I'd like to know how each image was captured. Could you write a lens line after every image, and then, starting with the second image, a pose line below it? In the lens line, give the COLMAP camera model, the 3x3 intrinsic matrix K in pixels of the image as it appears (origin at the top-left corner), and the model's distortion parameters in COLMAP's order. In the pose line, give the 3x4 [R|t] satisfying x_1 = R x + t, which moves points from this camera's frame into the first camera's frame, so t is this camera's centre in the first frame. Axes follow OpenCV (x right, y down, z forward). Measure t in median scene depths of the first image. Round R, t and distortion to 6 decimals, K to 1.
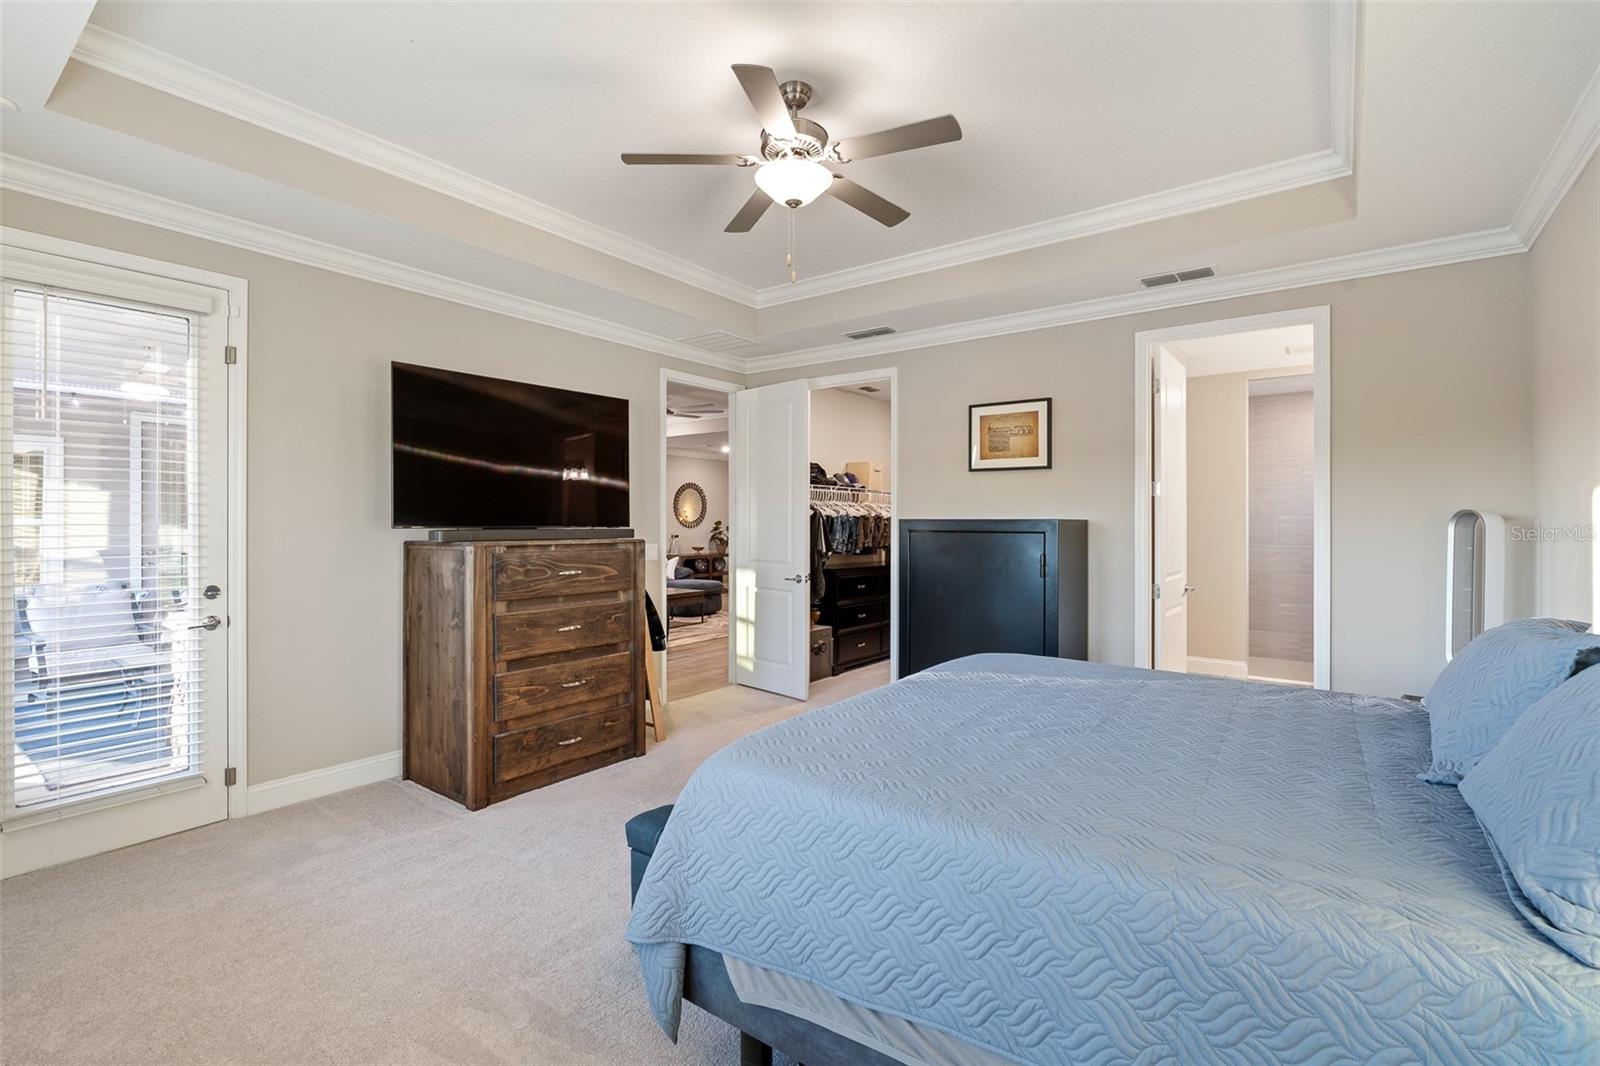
lens RADIAL K [[718.0, 0, 800.6], [0, 718.0, 529.7], [0, 0, 1]] dist [-0.004437, 0.000767]
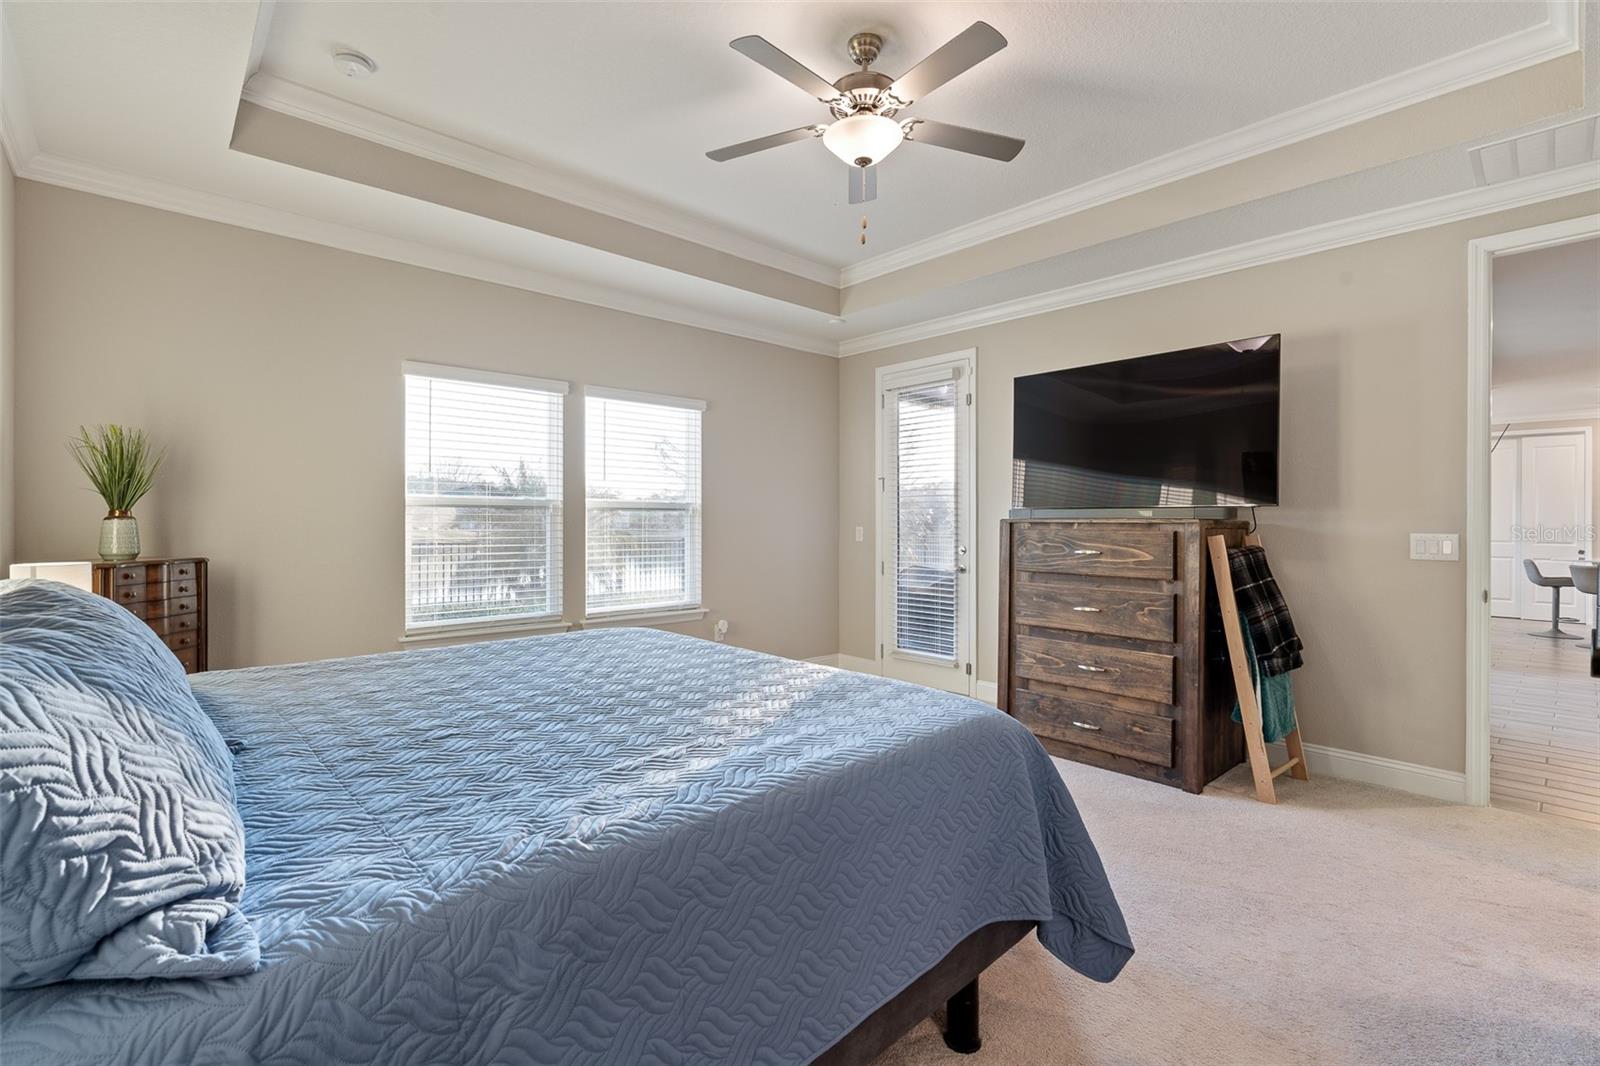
lens RADIAL K [[721.2, 0, 801.5], [0, 721.2, 517.2], [0, 0, 1]] dist [-0.004235, 0.000831]
pose [[-0.175068, -0.004603, -0.984546, 0.728856], [-0.010520, 0.999941, -0.002804, 0.020190], [0.984500, 0.009867, -0.175106, 0.815384]]
